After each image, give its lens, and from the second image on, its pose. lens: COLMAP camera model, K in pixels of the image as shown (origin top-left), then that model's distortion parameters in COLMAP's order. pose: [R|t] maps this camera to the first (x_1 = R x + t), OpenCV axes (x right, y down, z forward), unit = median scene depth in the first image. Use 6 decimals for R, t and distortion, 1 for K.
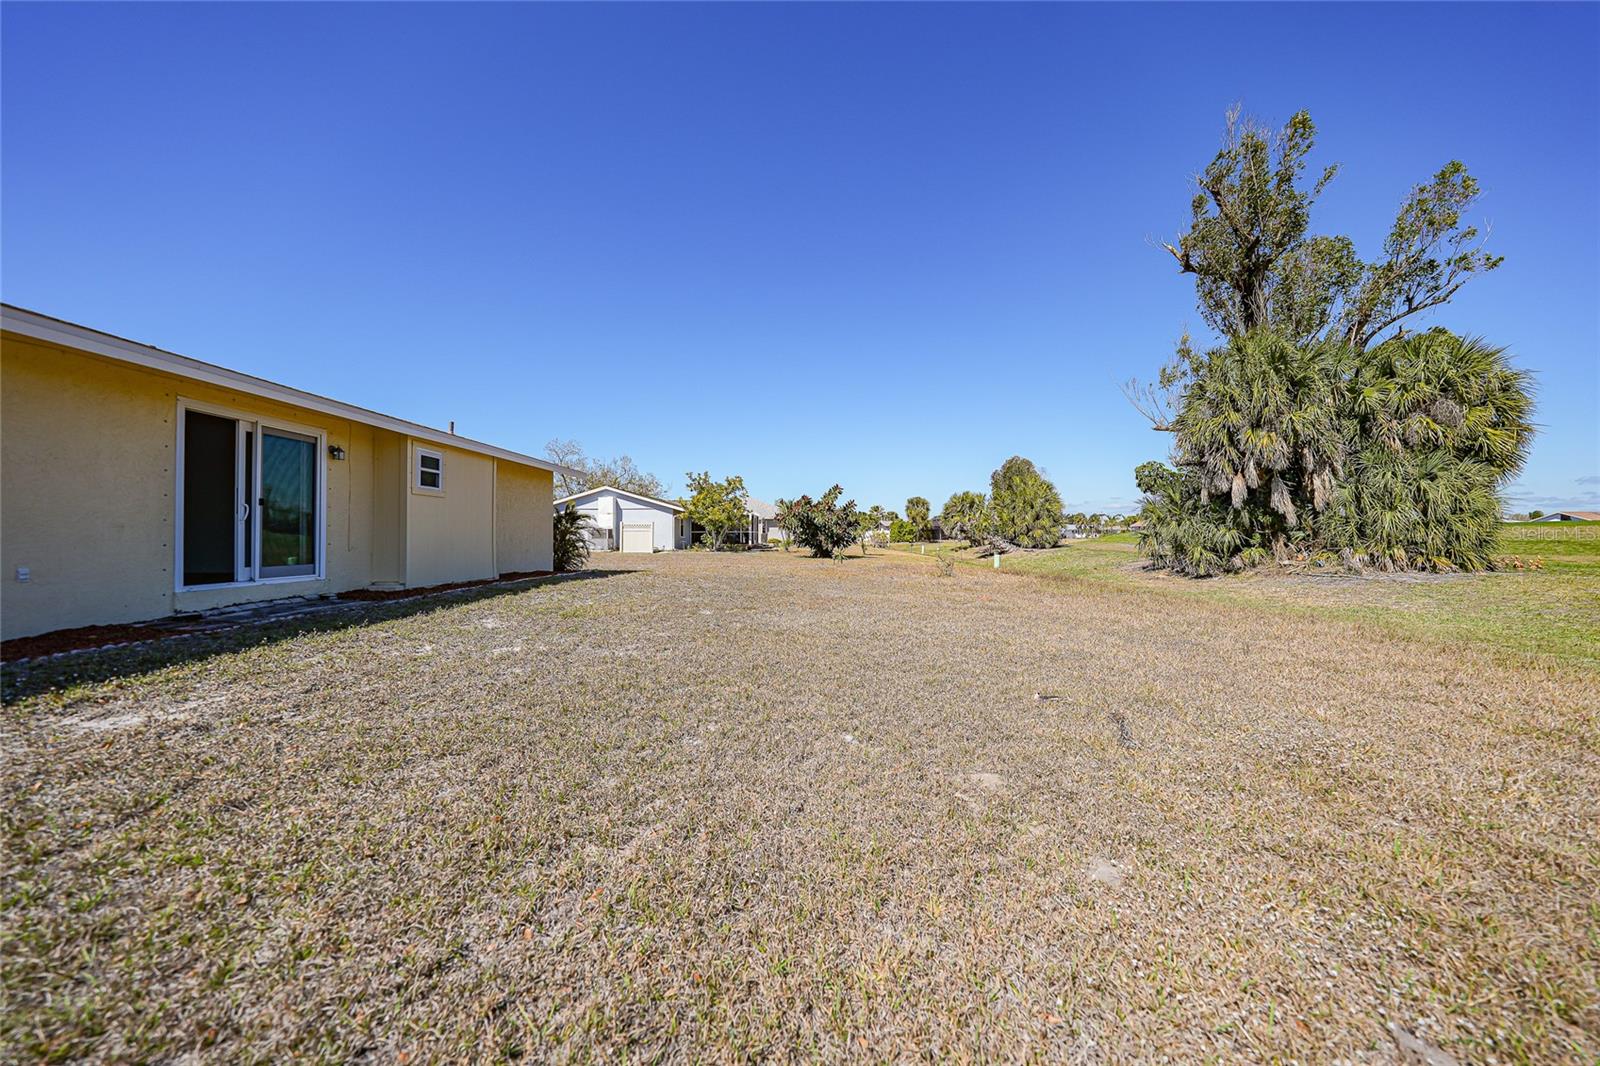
lens RADIAL K [[582.4, 0, 803.6], [0, 582.4, 531.6], [0, 0, 1]] dist [0.011500, 0.000623]
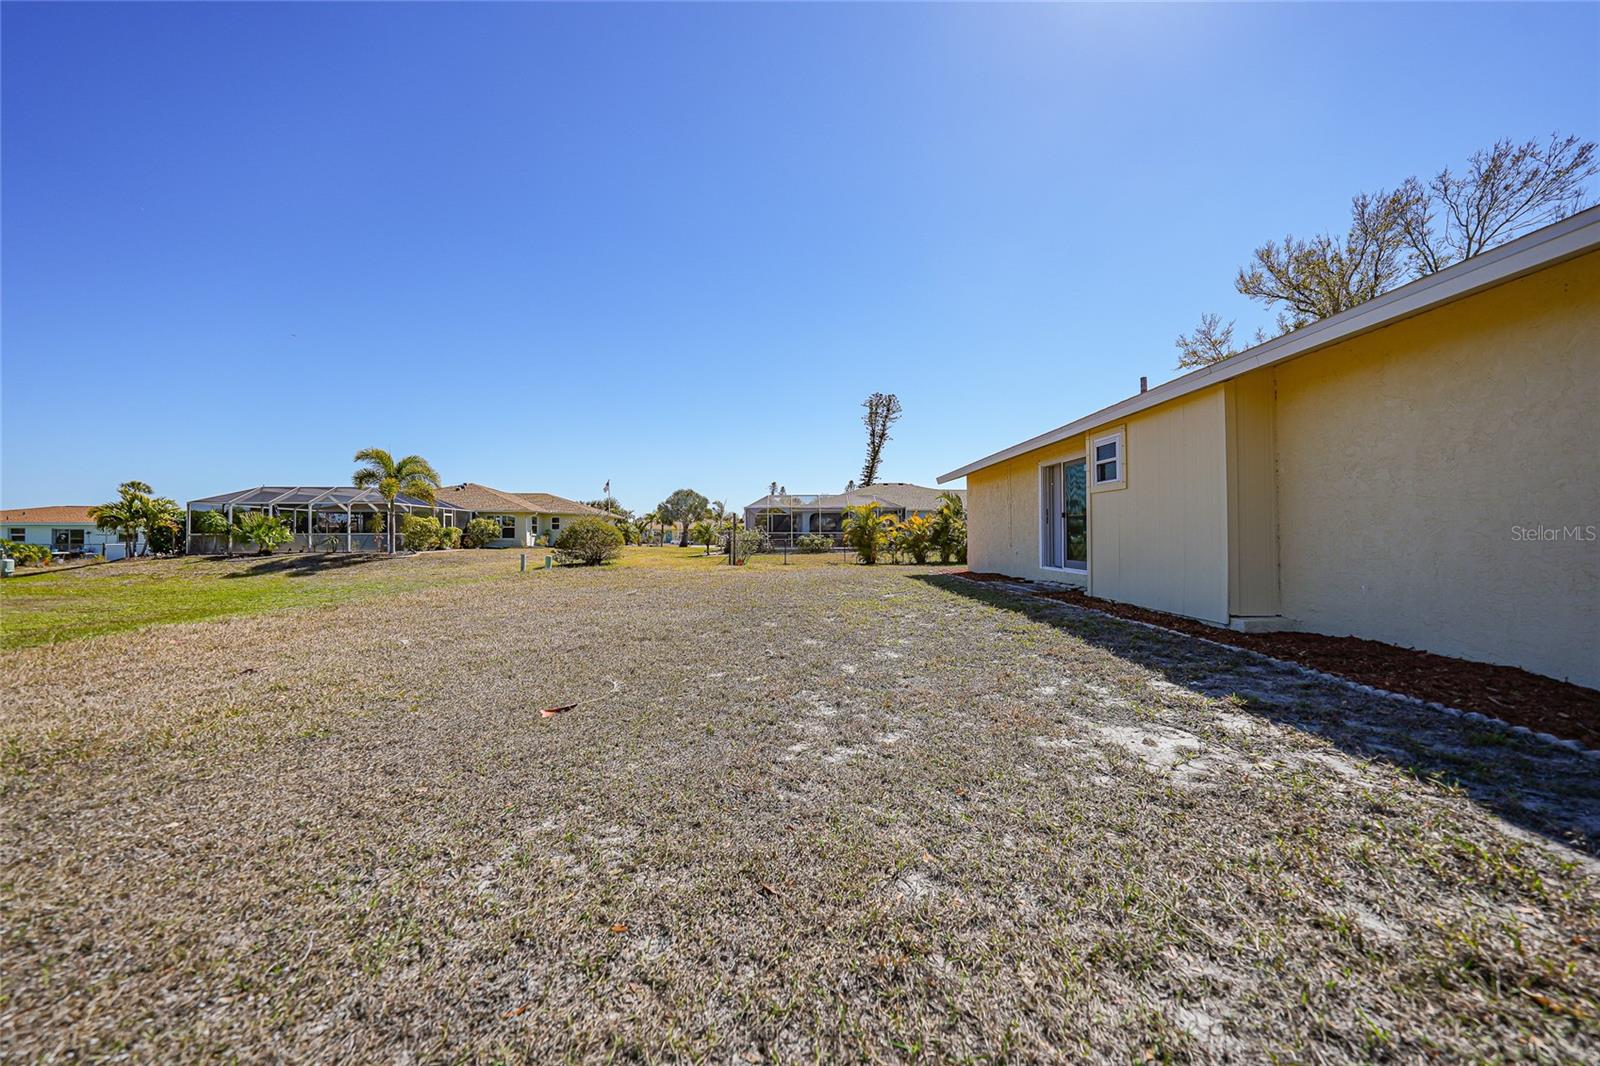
lens RADIAL K [[582.4, 0, 806.3], [0, 582.4, 532.5], [0, 0, 1]] dist [0.011500, 0.000623]
pose [[-0.999952, 0.004932, 0.008522, -0.132078], [0.004856, 0.999948, -0.008923, 0.001498], [-0.008566, -0.008881, -0.999924, 1.105071]]
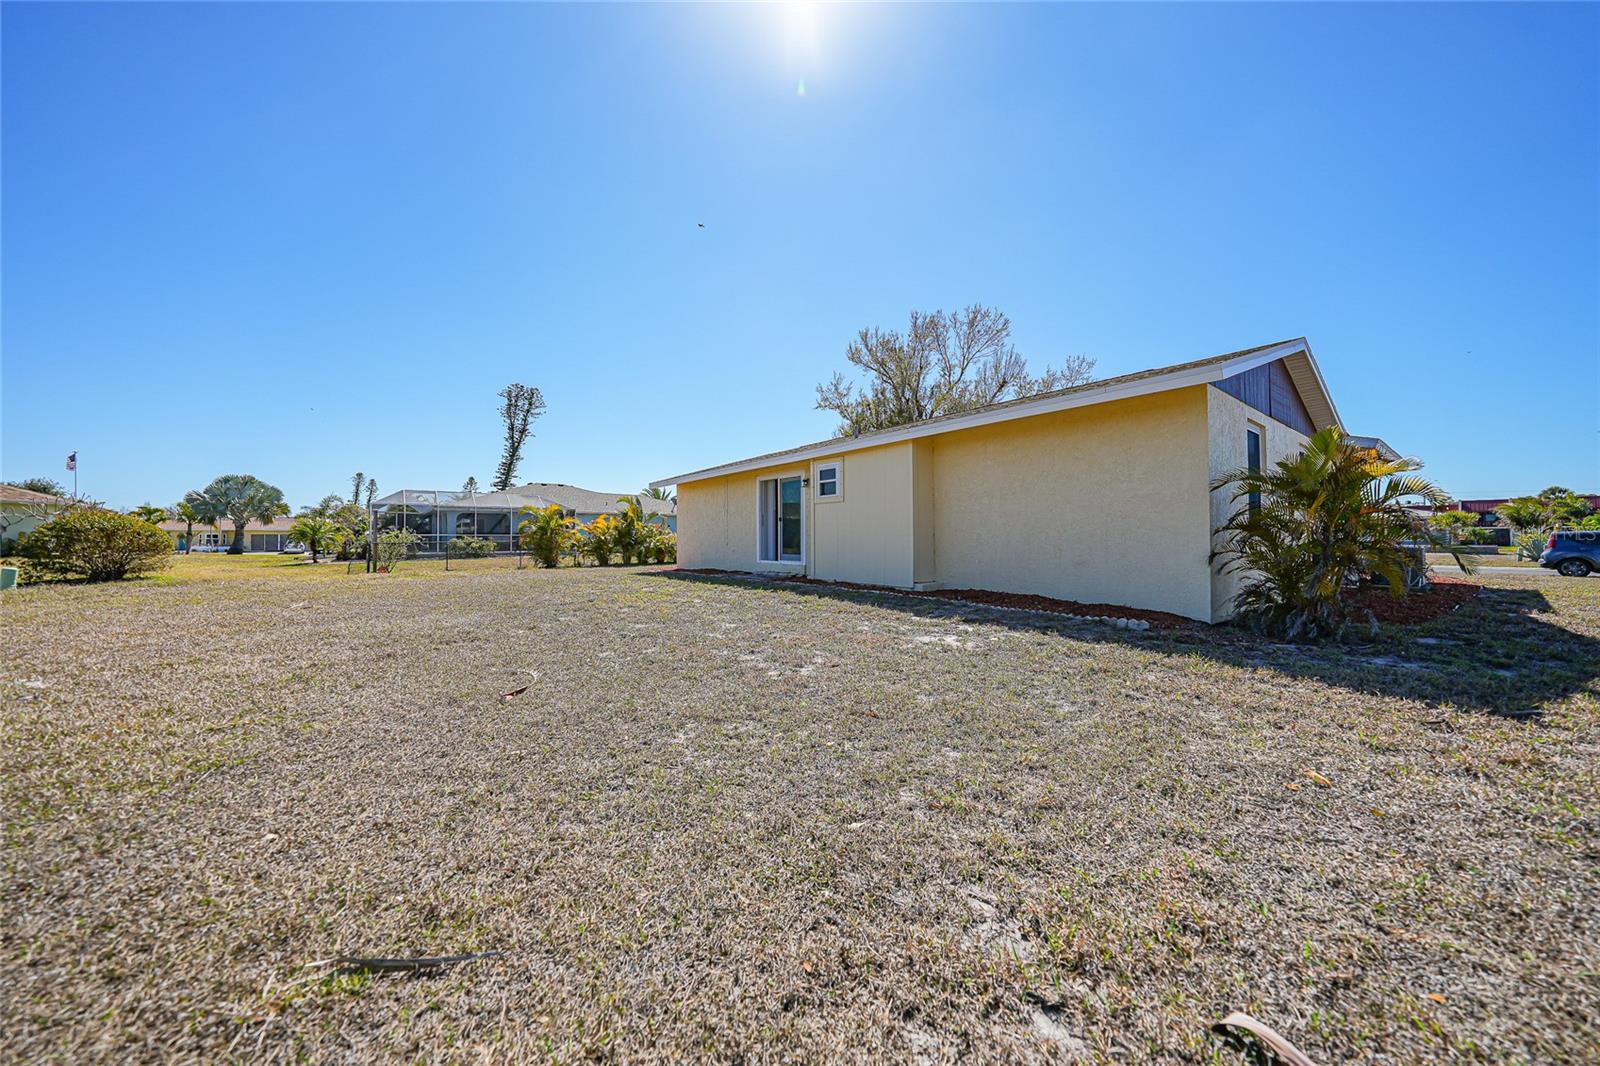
lens RADIAL K [[582.4, 0, 811.4], [0, 582.4, 537.6], [0, 0, 1]] dist [0.011500, 0.000623]
pose [[-0.812432, 0.002502, -0.583050, 0.036842], [0.006801, 0.999963, -0.005186, 0.008216], [0.583016, -0.008178, -0.812420, 1.157138]]
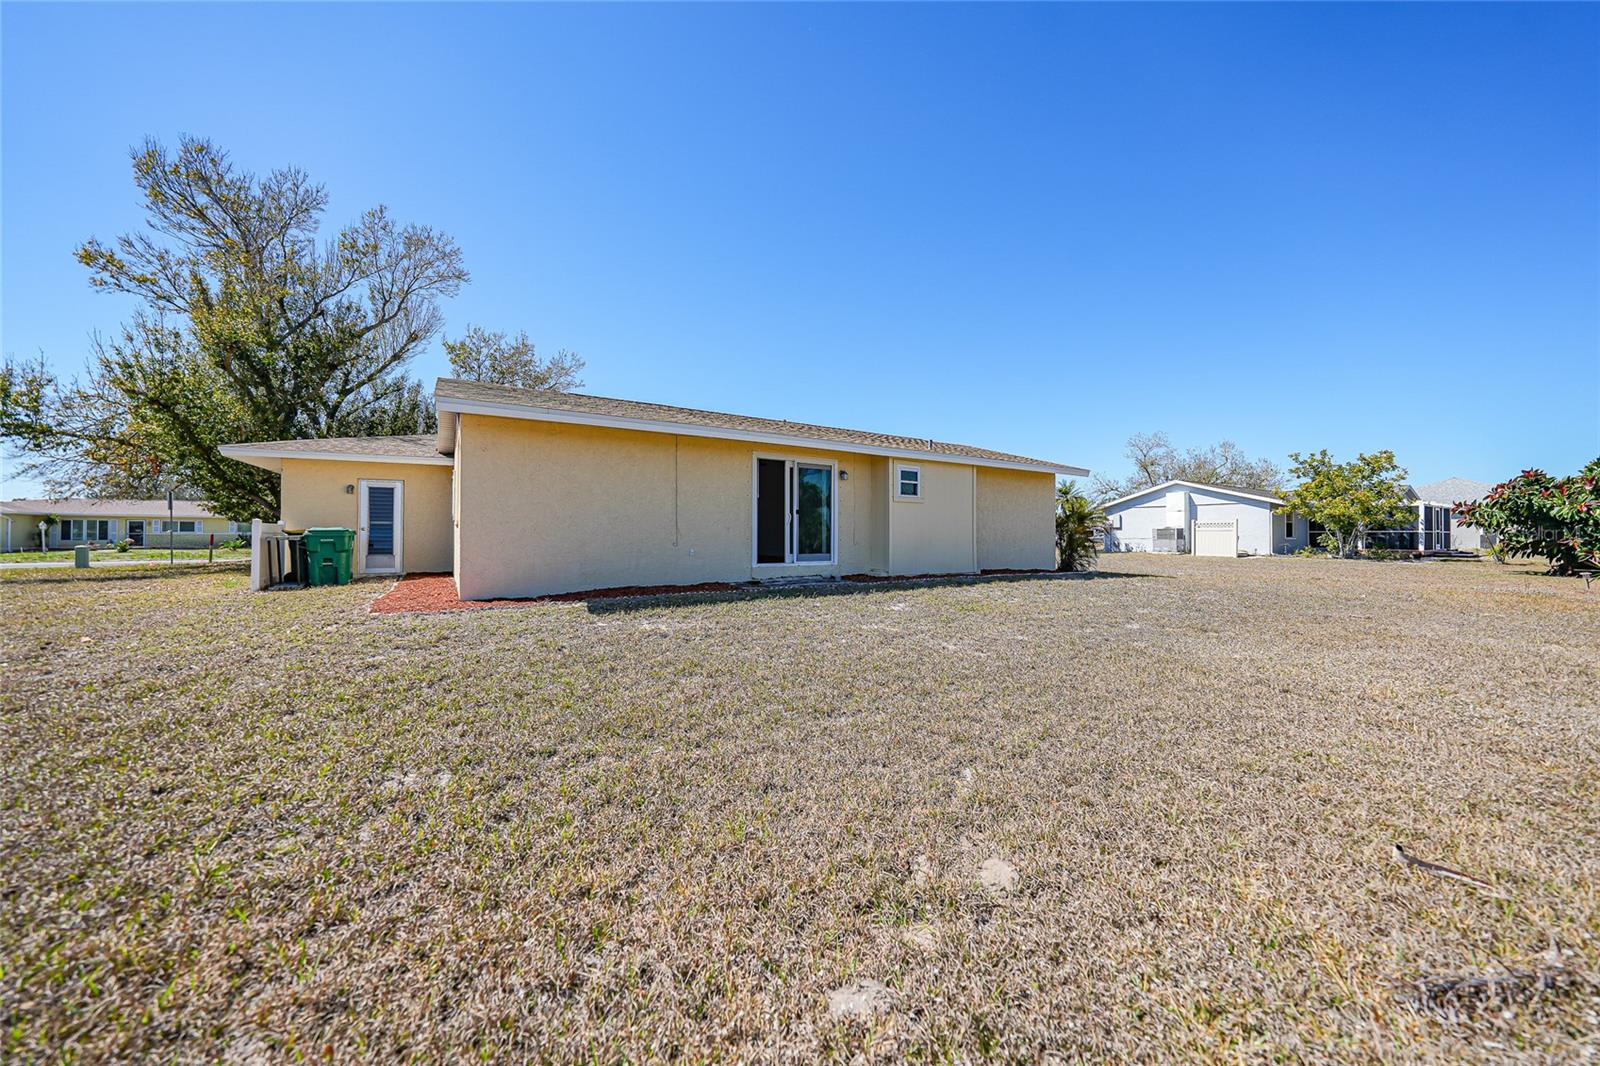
lens RADIAL K [[582.4, 0, 803.1], [0, 582.4, 529.3], [0, 0, 1]] dist [0.011500, 0.000623]
pose [[0.554263, -0.006719, -0.832314, 0.161195], [0.002122, 0.999976, -0.006660, 0.002358], [0.832339, 0.001925, 0.554264, 0.075428]]
